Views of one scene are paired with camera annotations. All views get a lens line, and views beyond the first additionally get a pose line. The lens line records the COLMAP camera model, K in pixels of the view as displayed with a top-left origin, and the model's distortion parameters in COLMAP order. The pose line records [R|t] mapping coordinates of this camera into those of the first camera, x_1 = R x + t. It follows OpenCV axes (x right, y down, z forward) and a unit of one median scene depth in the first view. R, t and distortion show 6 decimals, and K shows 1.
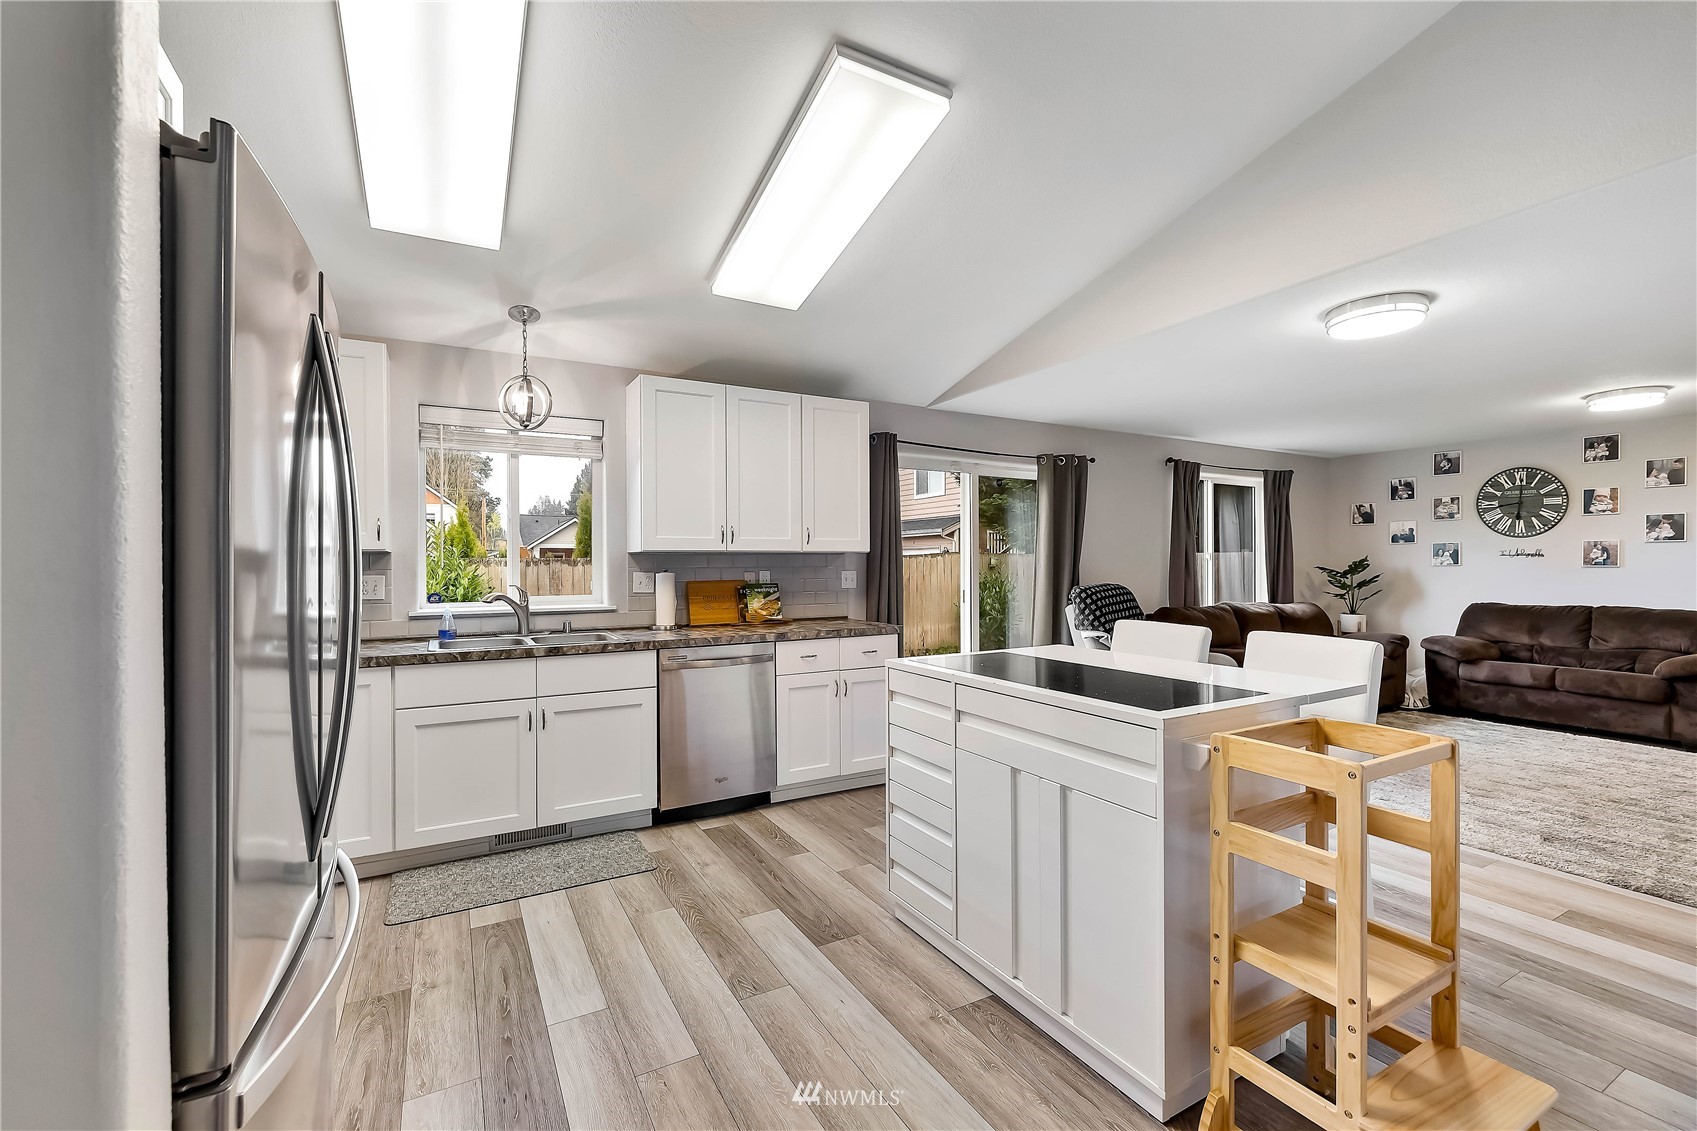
lens RADIAL K [[721.1, 0, 848.6], [0, 721.1, 566.7], [0, 0, 1]] dist [-0.000299, -0.000360]
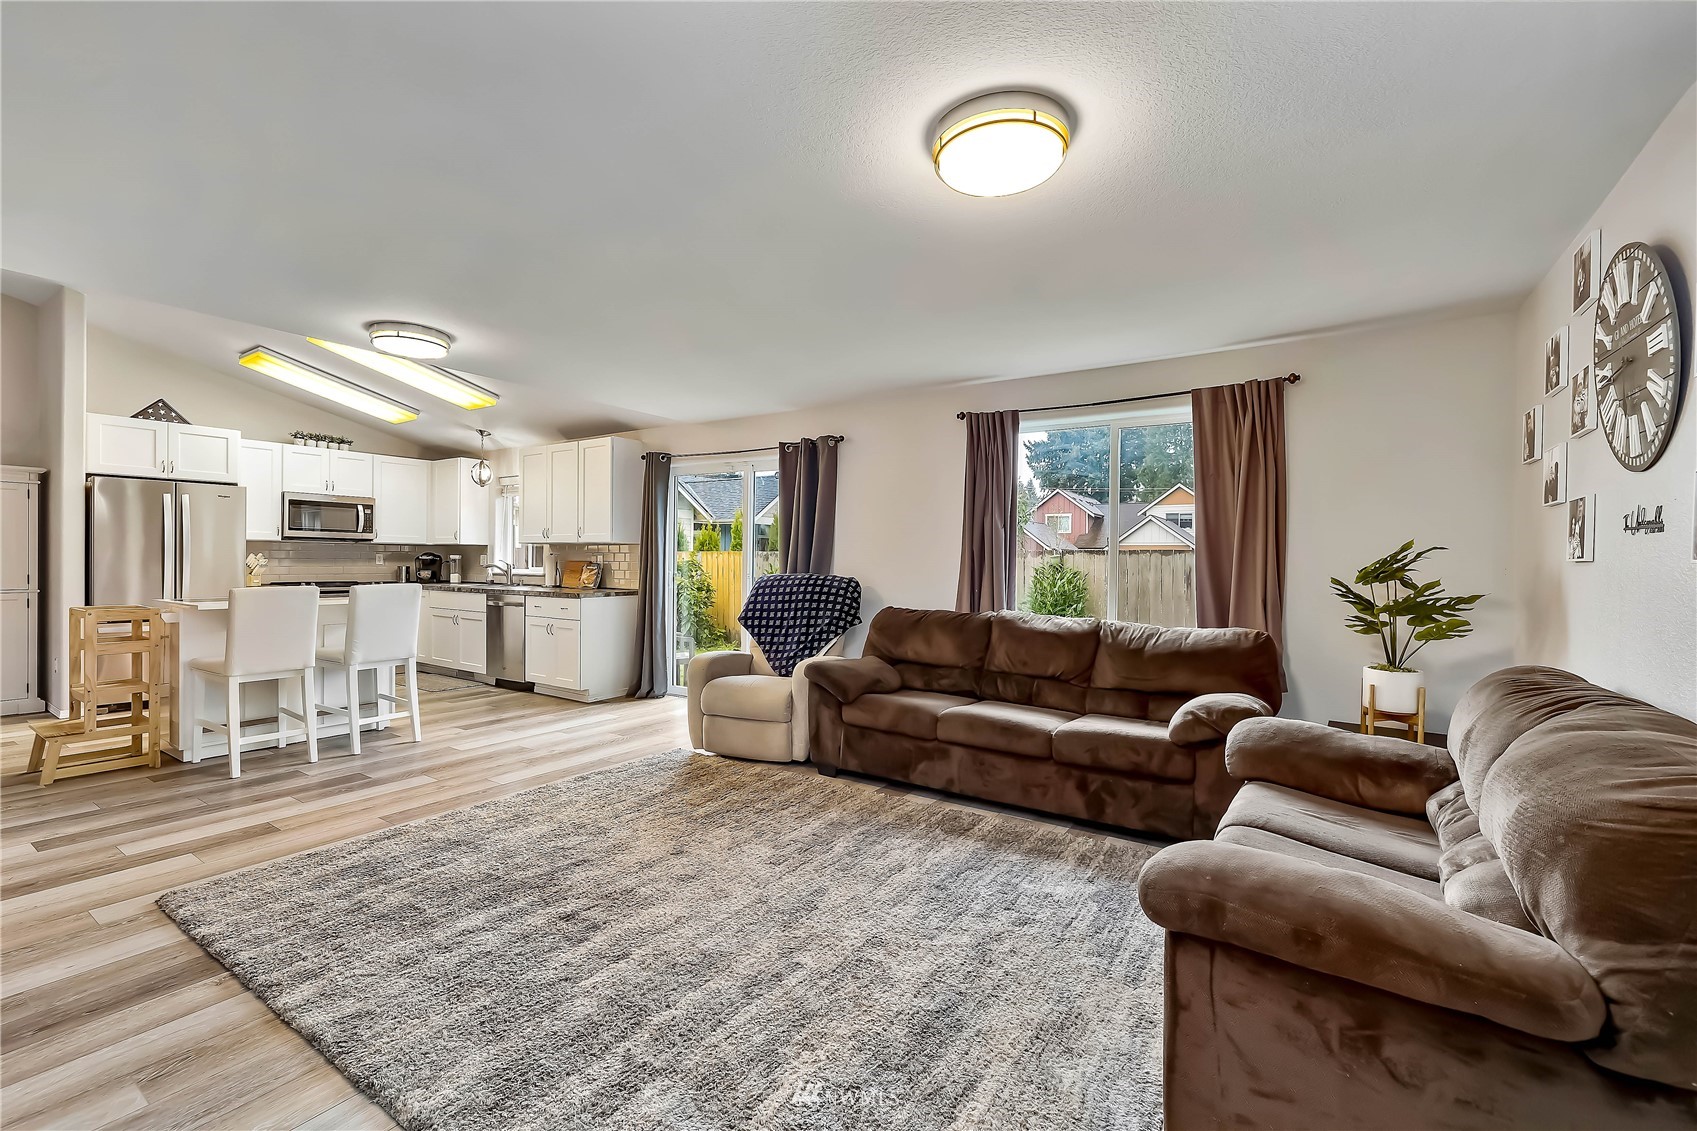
lens RADIAL K [[721.1, 0, 851.7], [0, 721.1, 566.4], [0, 0, 1]] dist [-0.000299, -0.000360]
pose [[0.443118, 0.016125, -0.896318, 1.105770], [-0.015681, 0.999825, 0.010234, 0.003324], [0.896326, 0.009520, 0.443293, 0.584052]]
